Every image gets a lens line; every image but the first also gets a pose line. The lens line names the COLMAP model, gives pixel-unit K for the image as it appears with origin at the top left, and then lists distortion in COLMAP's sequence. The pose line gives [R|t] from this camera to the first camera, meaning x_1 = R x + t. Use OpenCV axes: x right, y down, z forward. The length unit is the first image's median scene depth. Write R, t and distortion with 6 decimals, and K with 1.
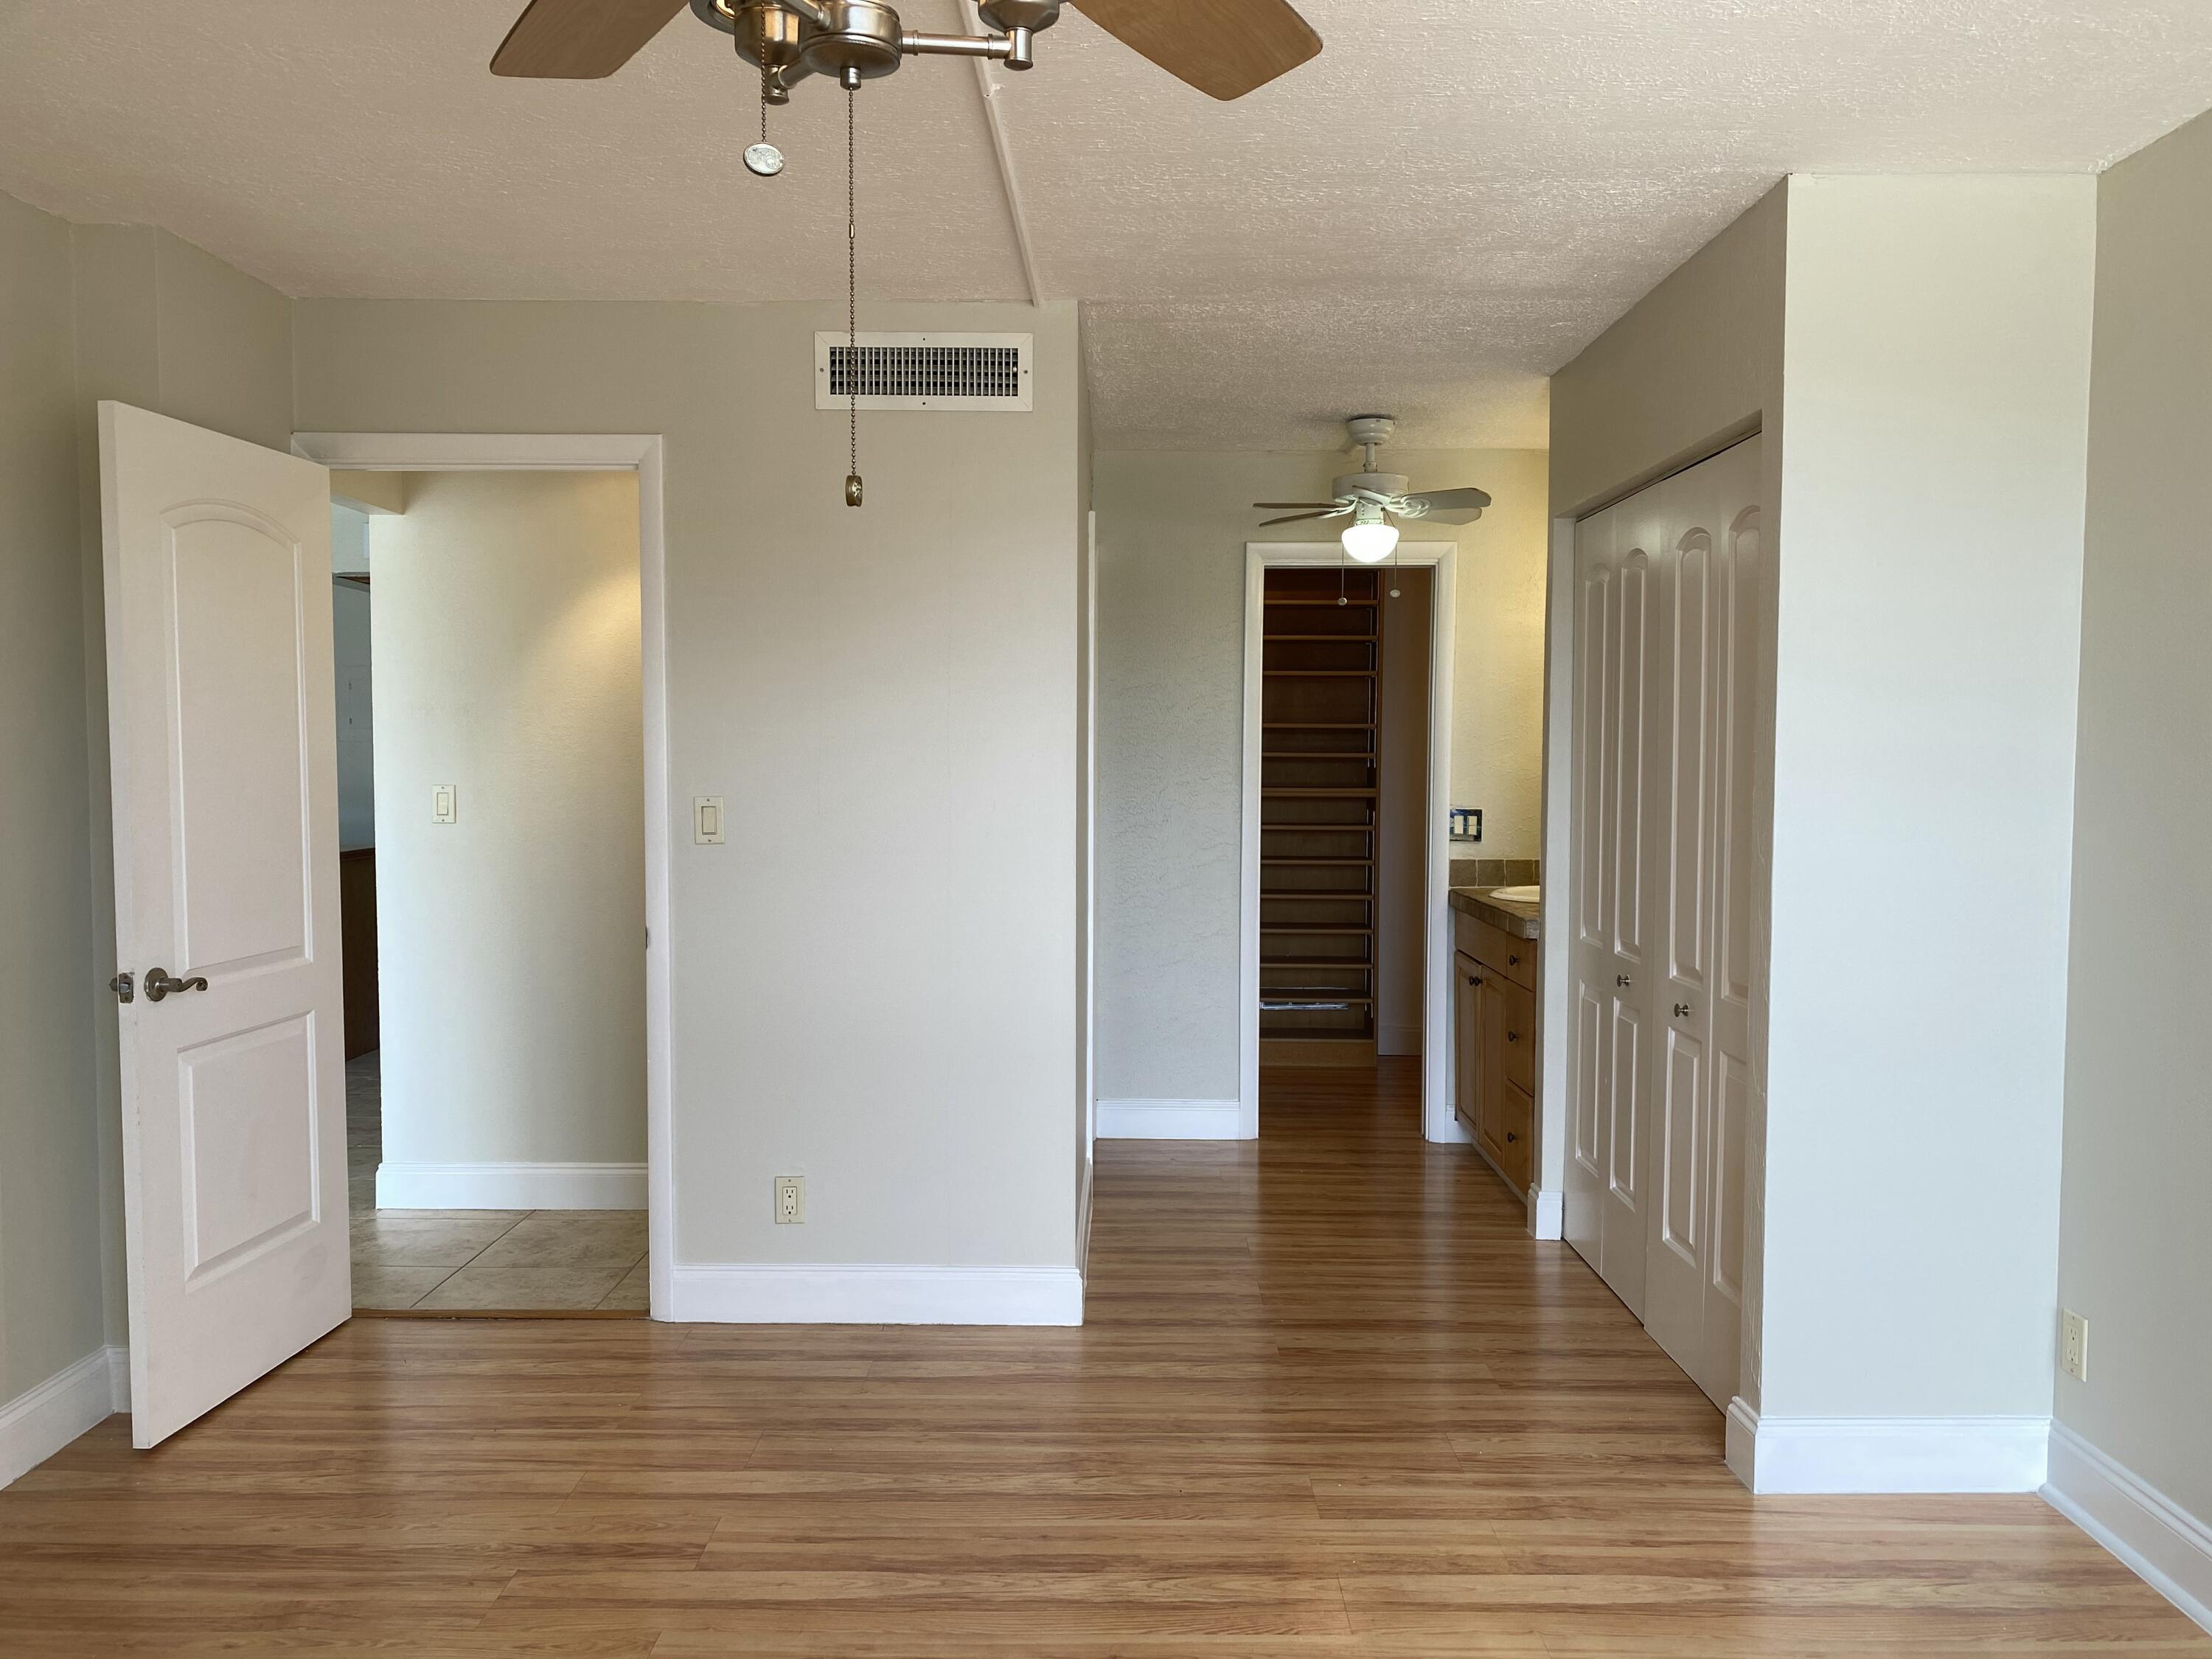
lens RADIAL K [[1684.2, 0, 1099.3], [0, 1684.2, 836.0], [0, 0, 1]] dist [0.055360, -0.077880]
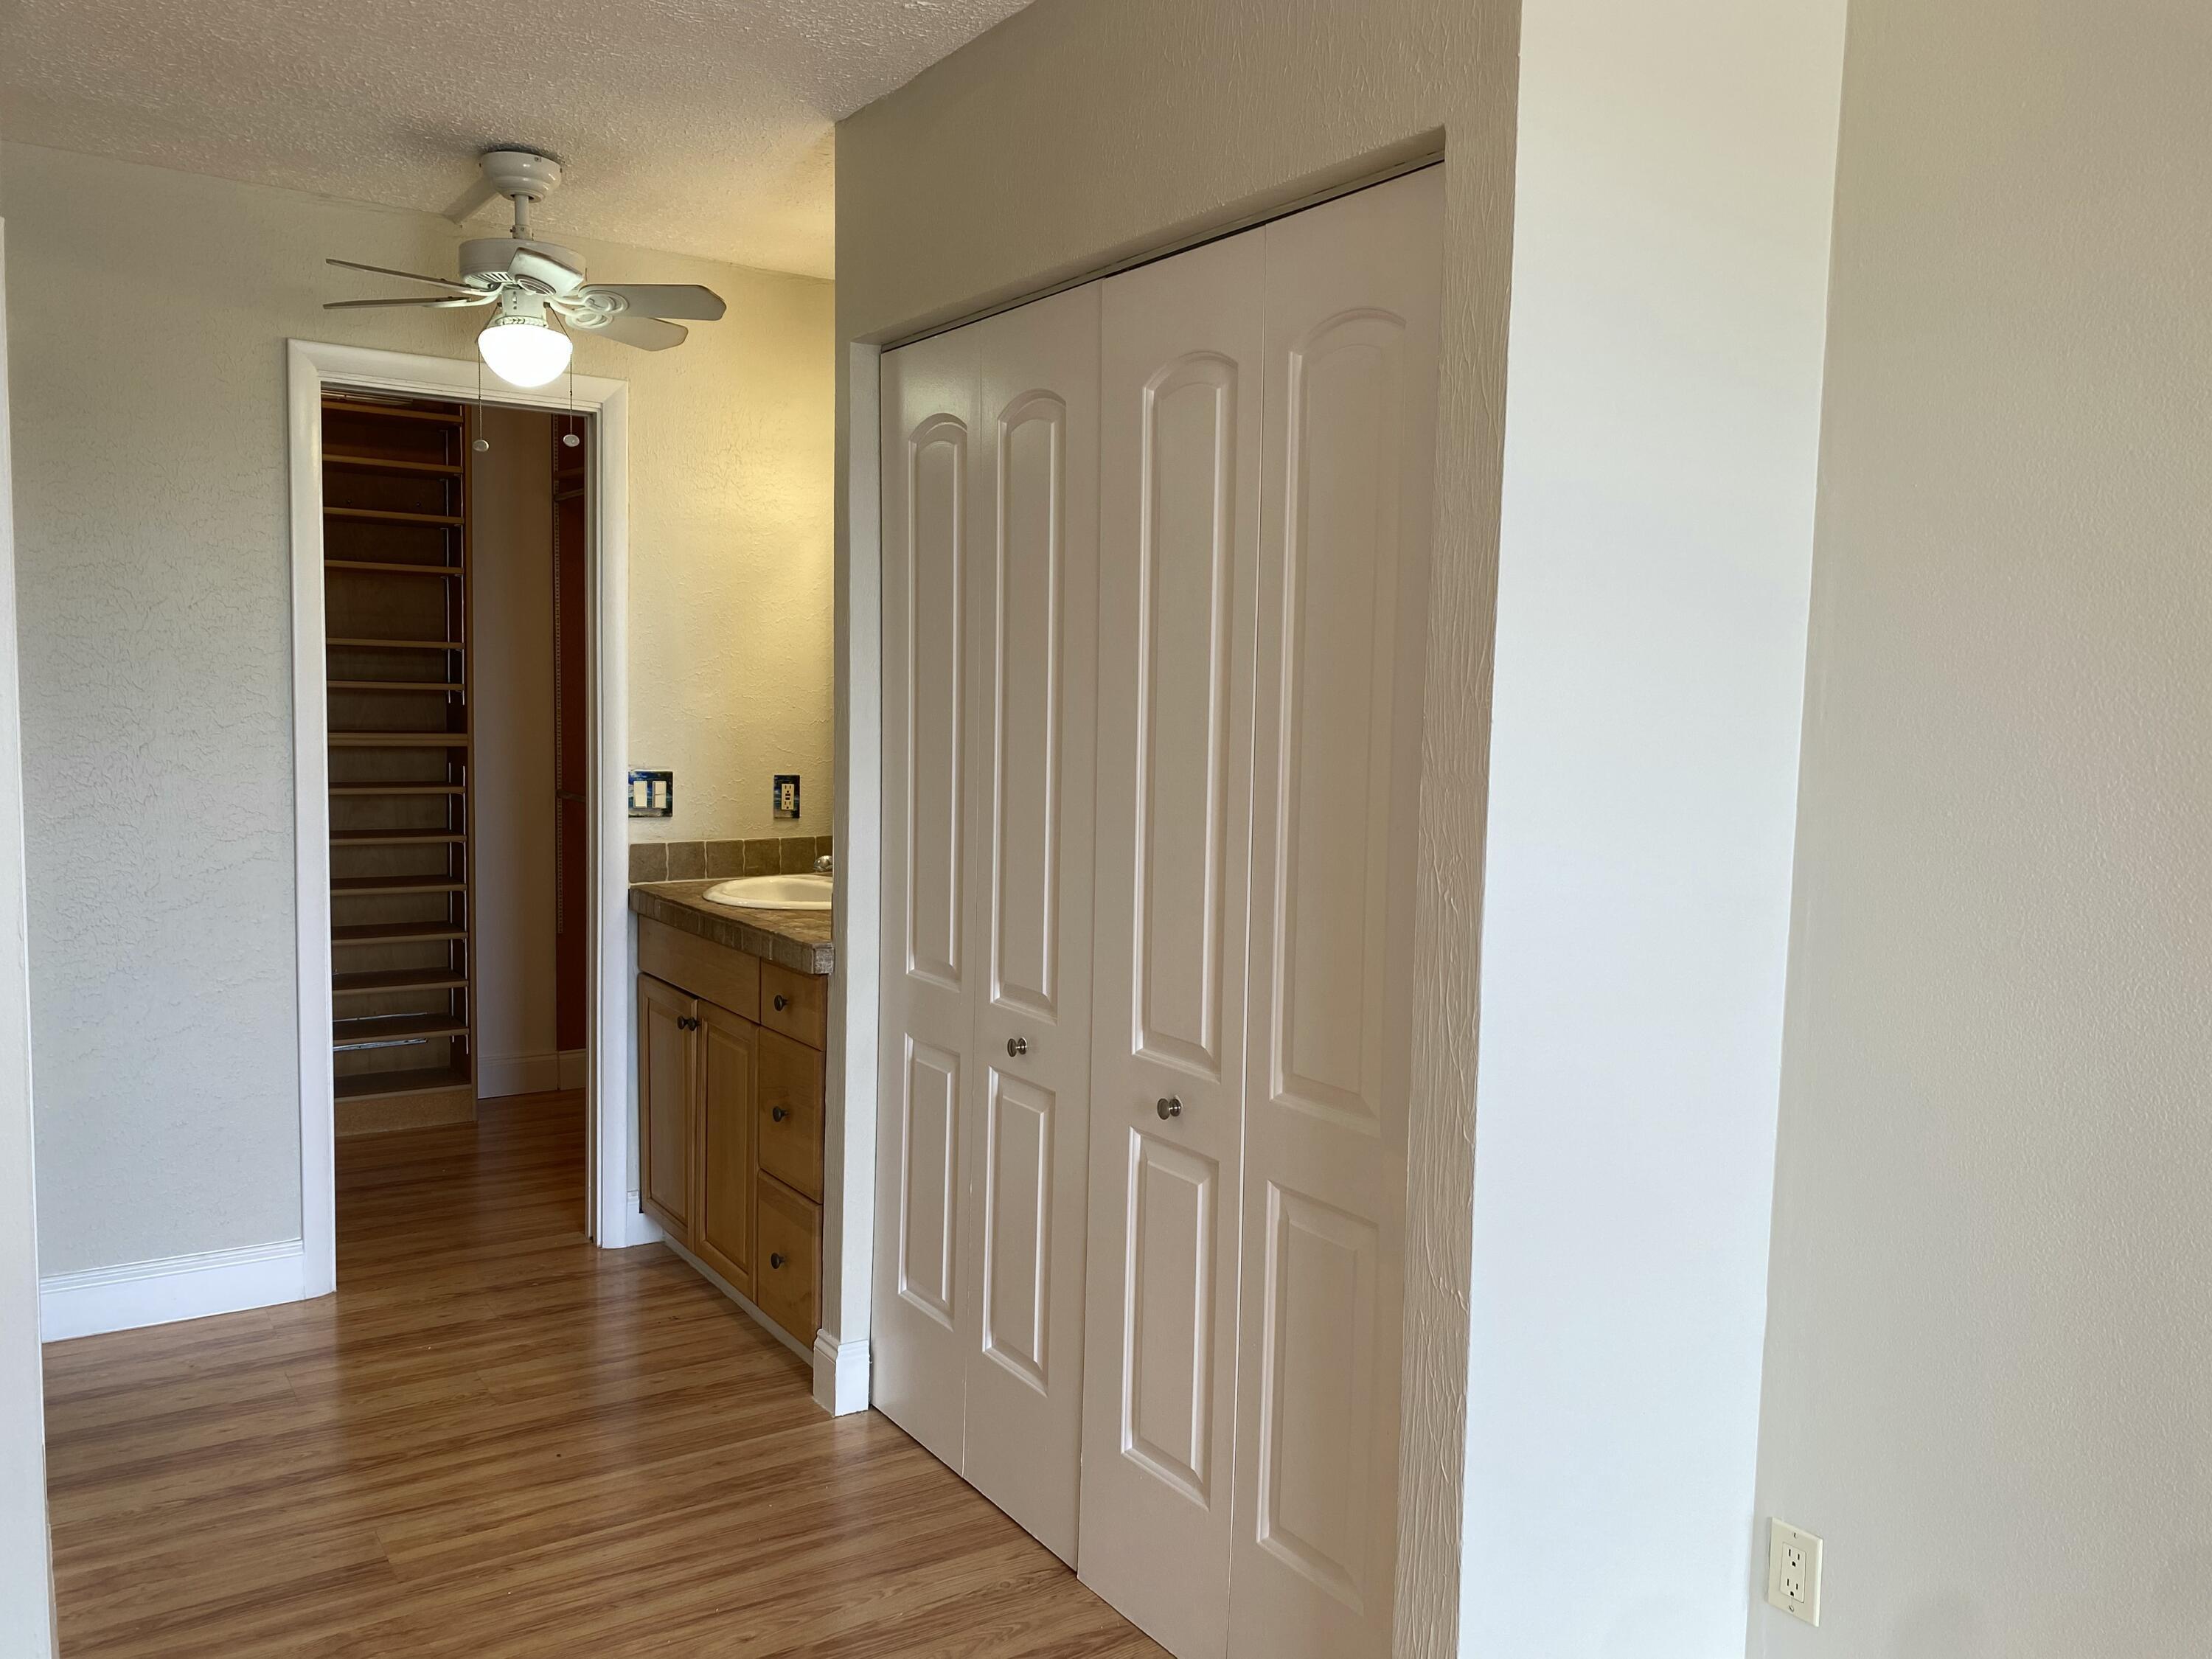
lens RADIAL K [[1684.2, 0, 1116.7], [0, 1684.2, 836.8], [0, 0, 1]] dist [0.055360, -0.077880]
pose [[0.823264, -0.032944, 0.566702, -0.022163], [0.008454, 0.998915, 0.045789, -0.019951], [-0.567595, -0.032905, 0.822650, 0.325738]]
